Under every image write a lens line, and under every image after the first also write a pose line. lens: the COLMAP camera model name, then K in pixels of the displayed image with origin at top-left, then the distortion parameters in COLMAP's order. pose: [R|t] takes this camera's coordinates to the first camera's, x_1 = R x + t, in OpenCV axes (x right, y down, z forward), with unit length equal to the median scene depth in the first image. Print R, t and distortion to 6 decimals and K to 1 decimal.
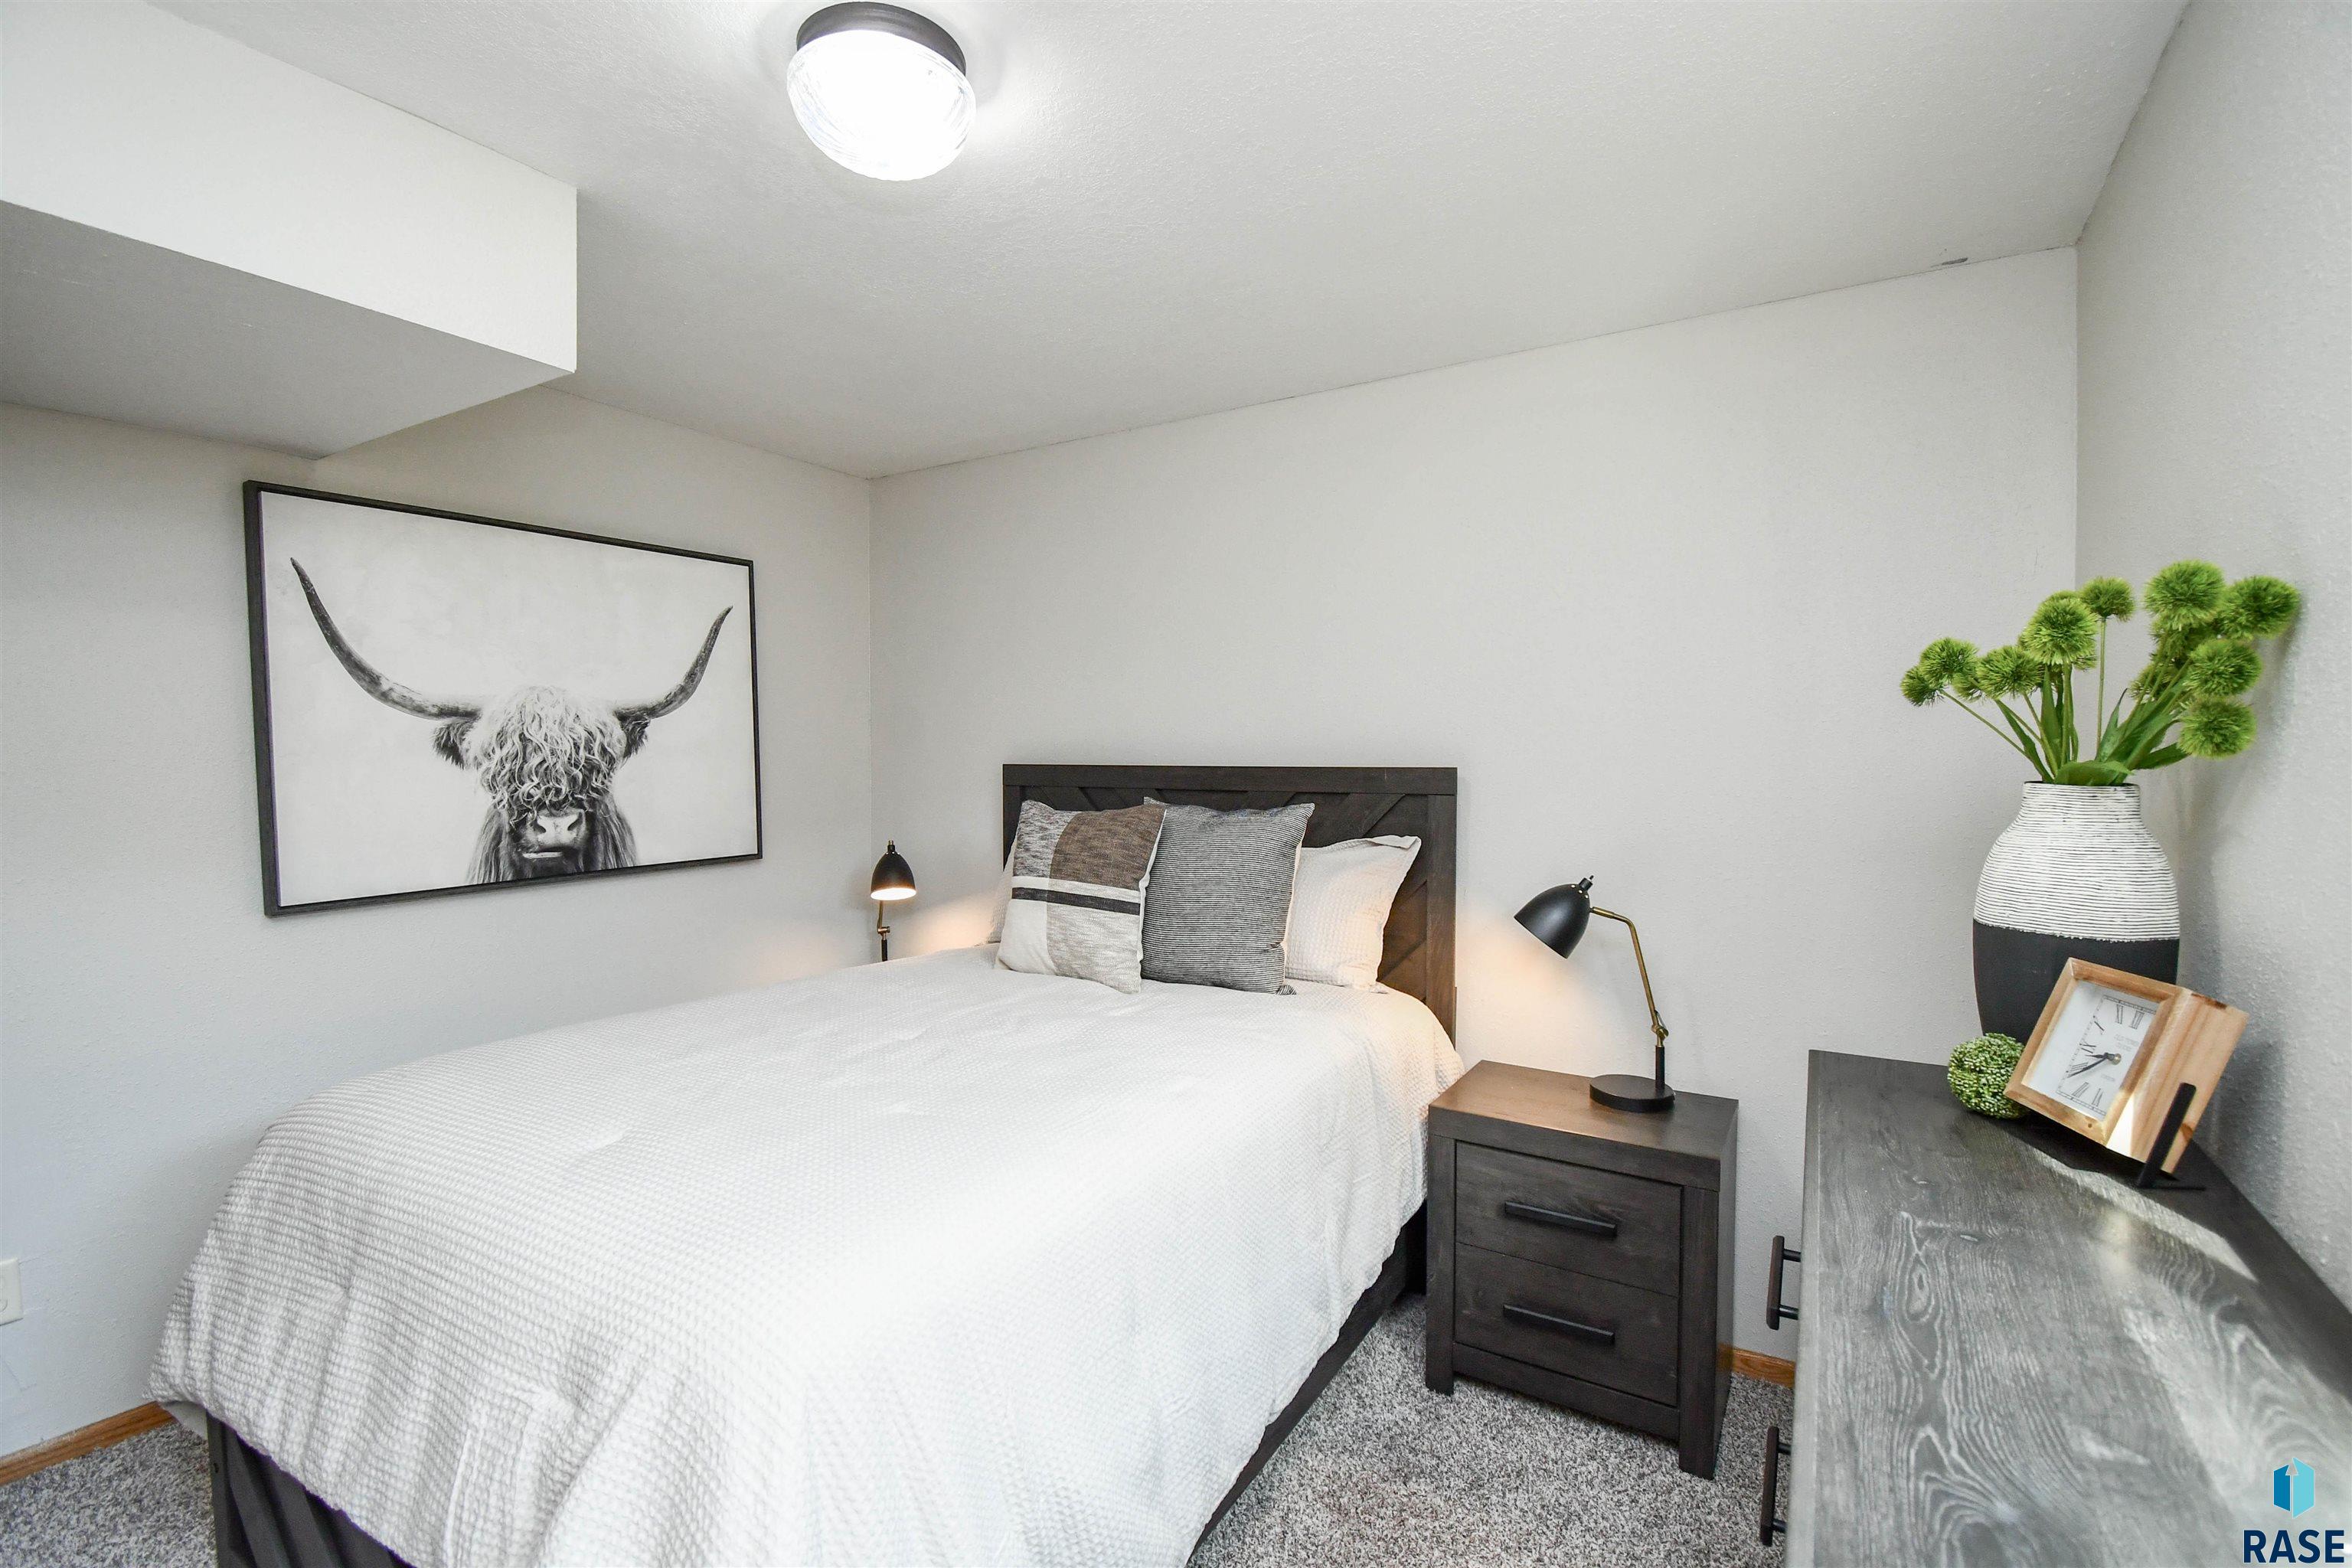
lens RADIAL K [[1067.4, 0, 1176.5], [0, 1067.4, 765.2], [0, 0, 1]] dist [0.013295, -0.011002]
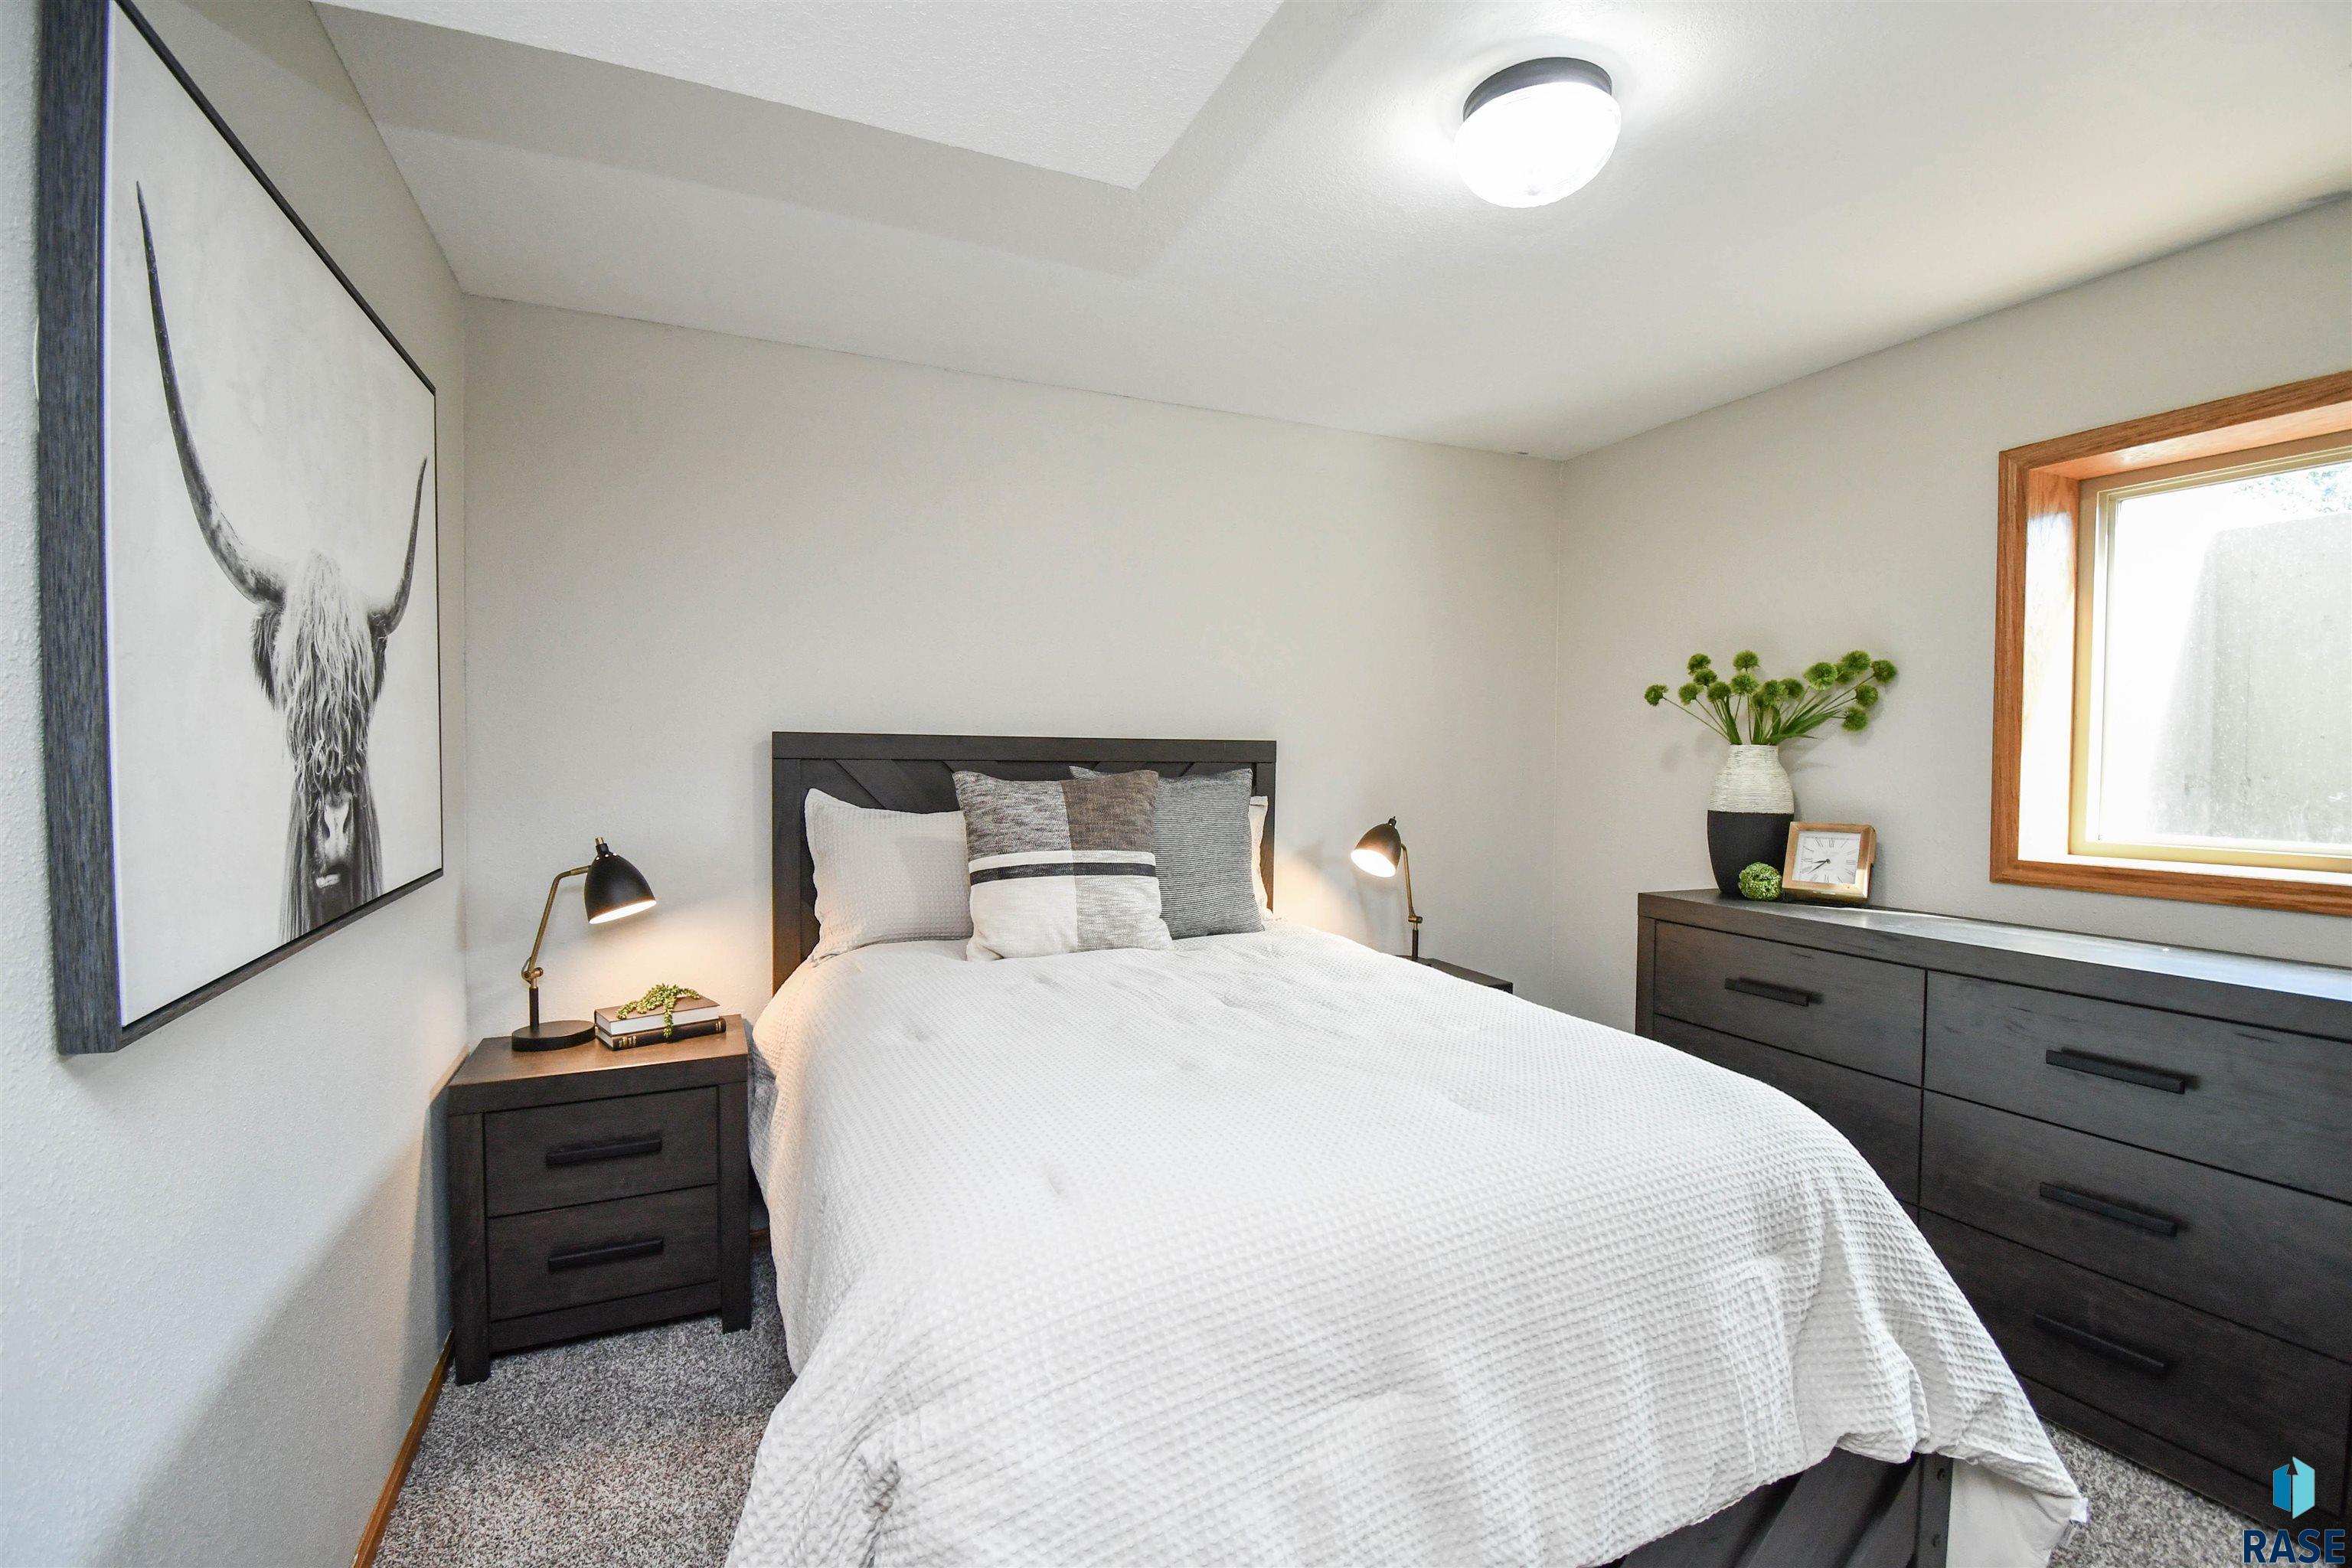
lens RADIAL K [[1067.4, 0, 1180.0], [0, 1067.4, 787.5], [0, 0, 1]] dist [0.013295, -0.011002]
pose [[0.565318, -0.018765, 0.824660, -0.843600], [0.000124, 0.999743, 0.022665, 0.028830], [-0.824873, -0.012710, 0.565175, 0.389665]]
